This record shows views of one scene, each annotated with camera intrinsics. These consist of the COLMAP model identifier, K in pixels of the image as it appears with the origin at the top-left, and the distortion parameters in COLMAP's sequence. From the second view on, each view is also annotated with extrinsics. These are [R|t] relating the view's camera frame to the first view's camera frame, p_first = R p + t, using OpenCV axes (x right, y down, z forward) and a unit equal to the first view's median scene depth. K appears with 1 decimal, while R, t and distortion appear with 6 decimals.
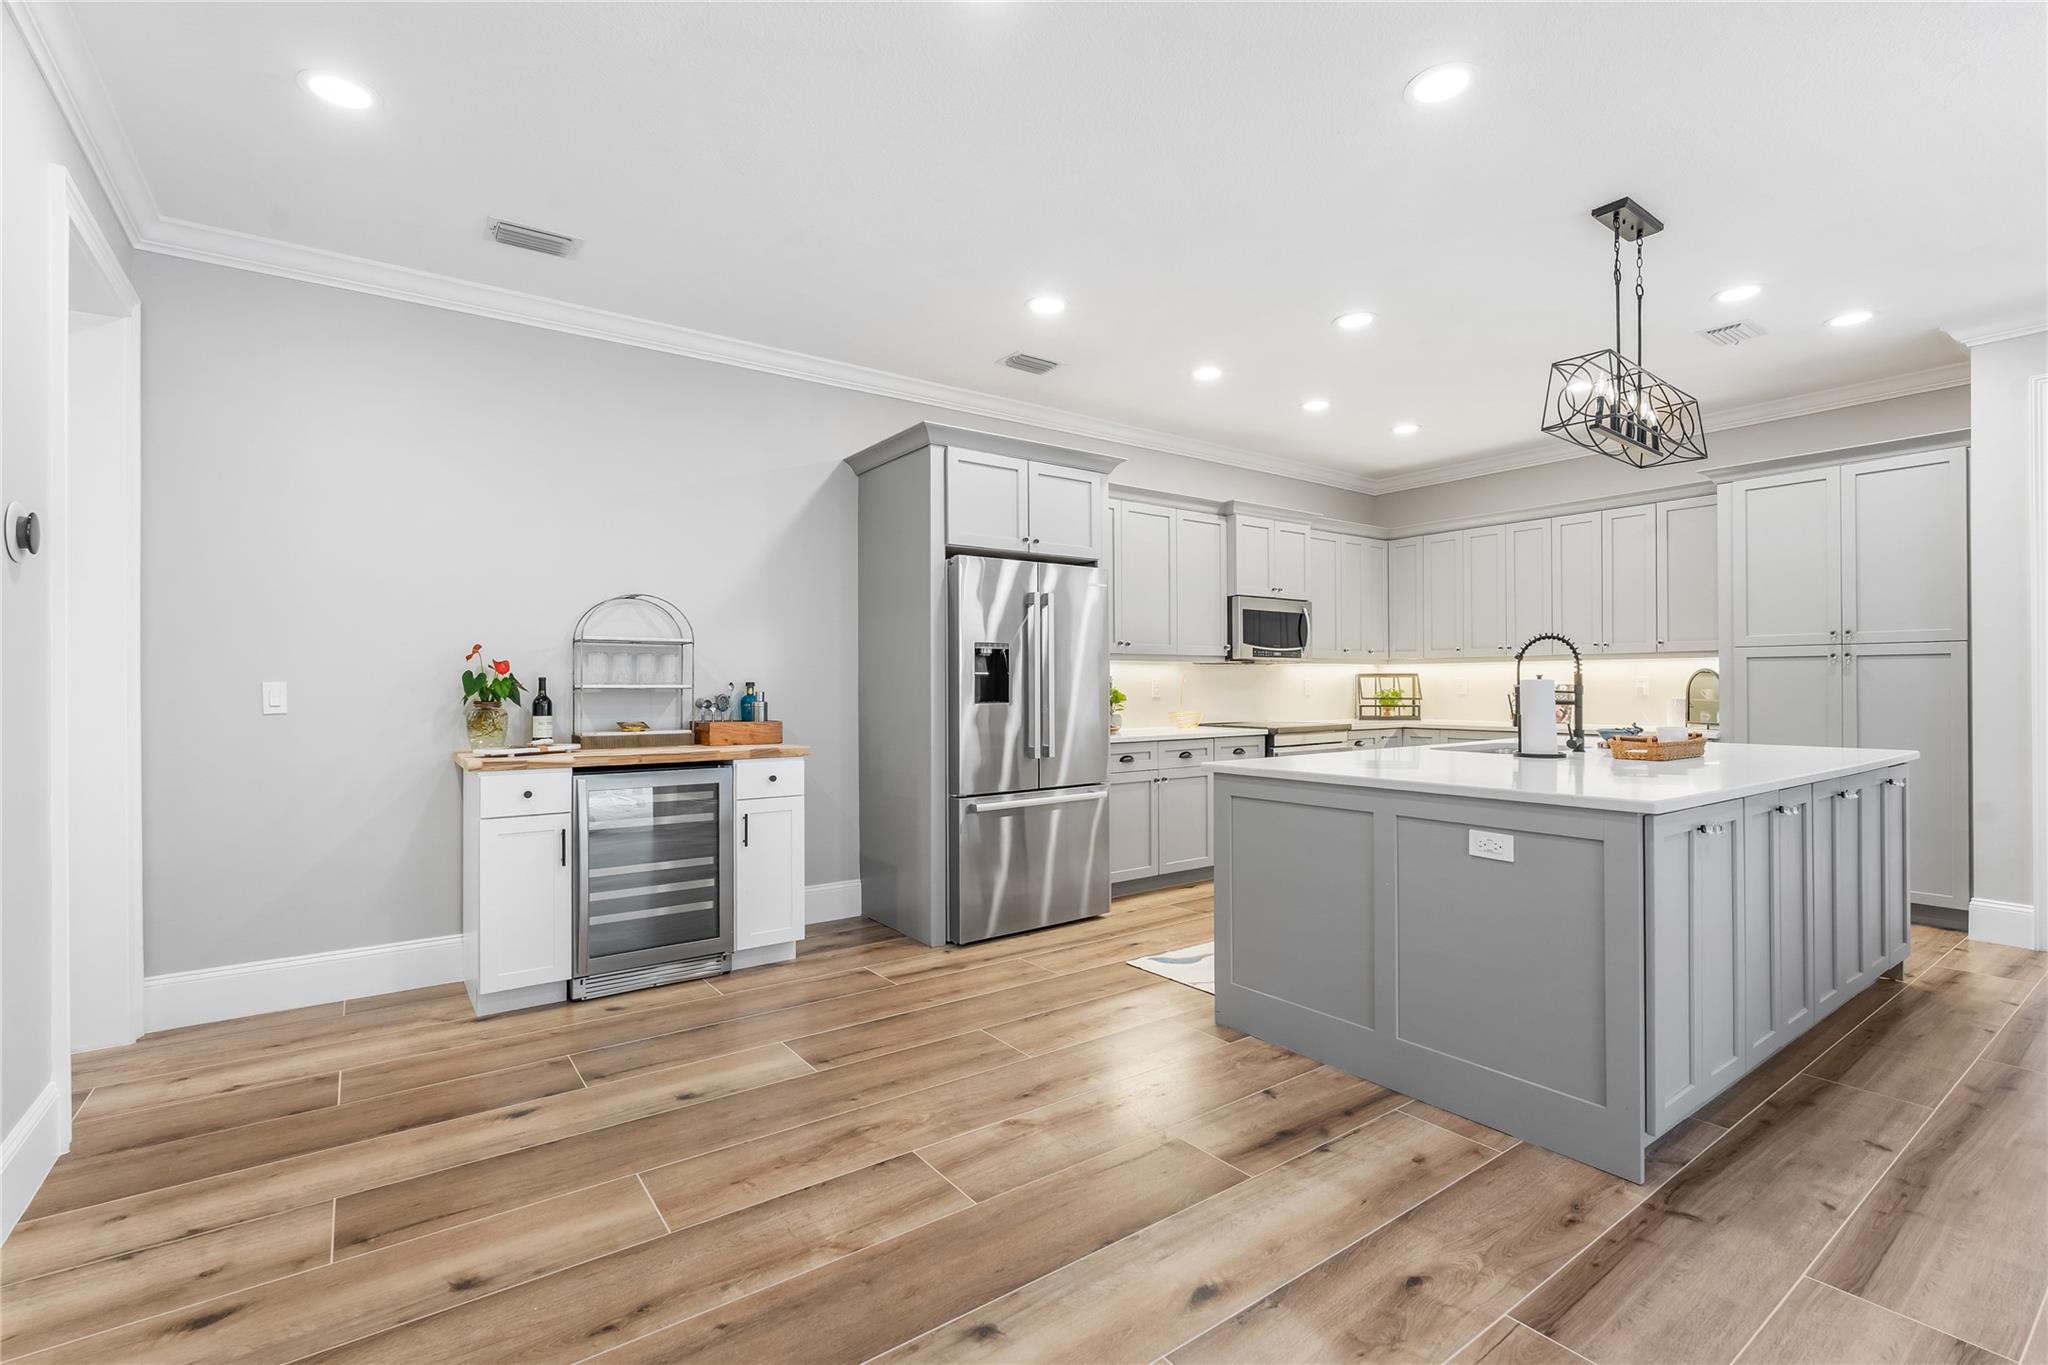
lens RADIAL K [[932.5, 0, 1032.2], [0, 932.5, 680.7], [0, 0, 1]] dist [-0.006811, 0.001914]
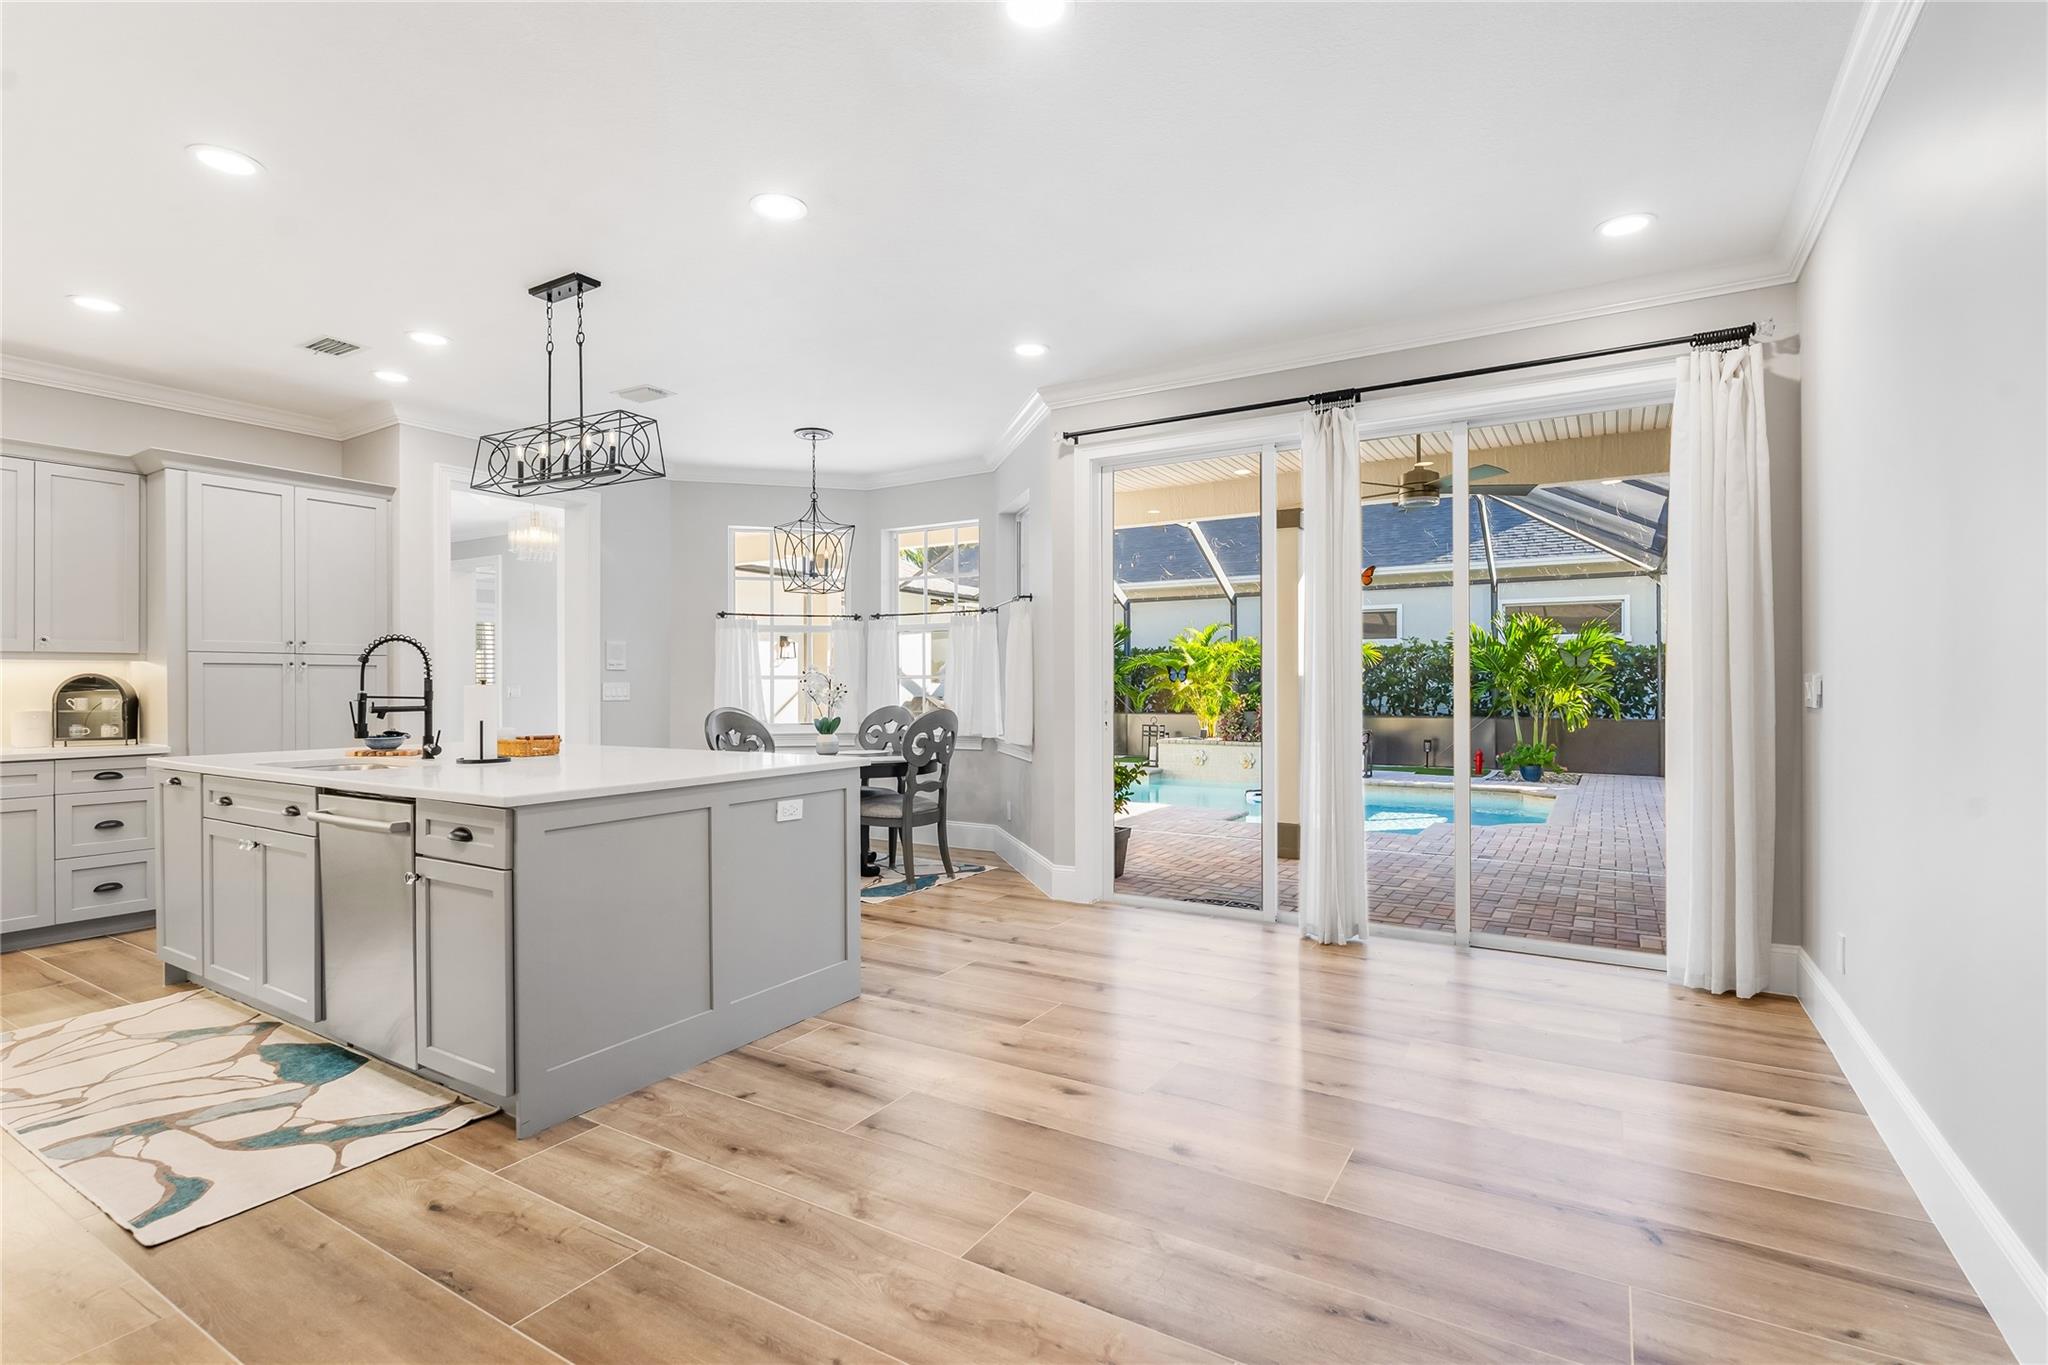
lens RADIAL K [[966.8, 0, 1032.2], [0, 966.8, 682.4], [0, 0, 1]] dist [-0.002769, 0.000407]
pose [[-0.393089, 0.007238, 0.919472, -0.542671], [0.003353, 0.999974, -0.006438, 0.004468], [-0.919494, 0.000552, -0.393103, 0.740331]]
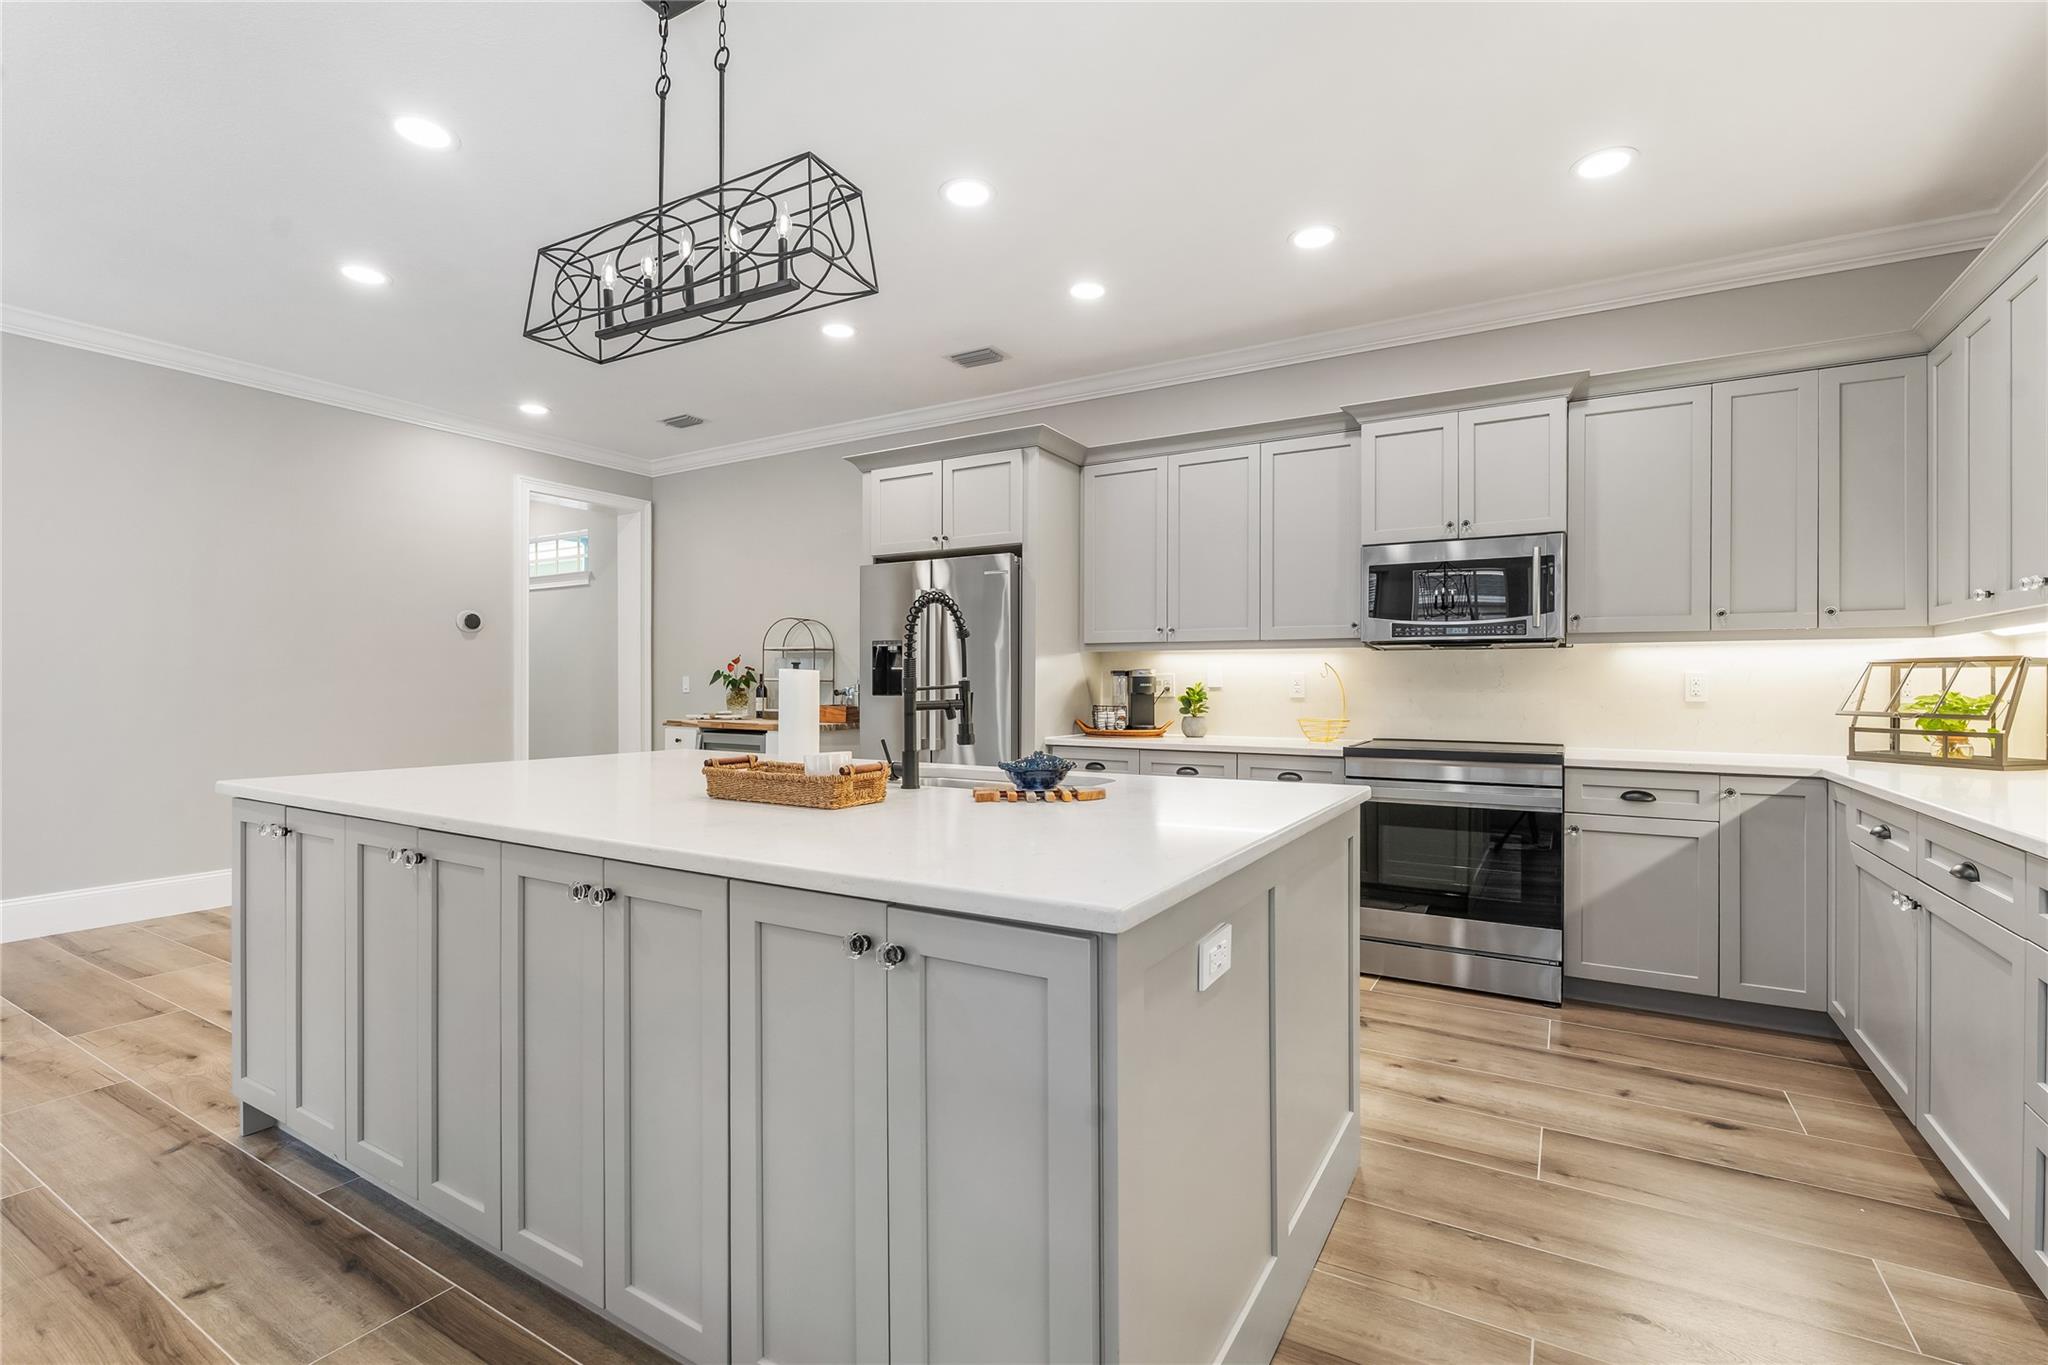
lens RADIAL K [[932.5, 0, 1038.9], [0, 932.5, 672.5], [0, 0, 1]] dist [-0.006811, 0.001914]
pose [[0.381705, -0.004054, -0.924275, 1.074302], [-0.001780, 0.999985, -0.005122, 0.003258], [0.924283, 0.003600, 0.381692, 0.770432]]
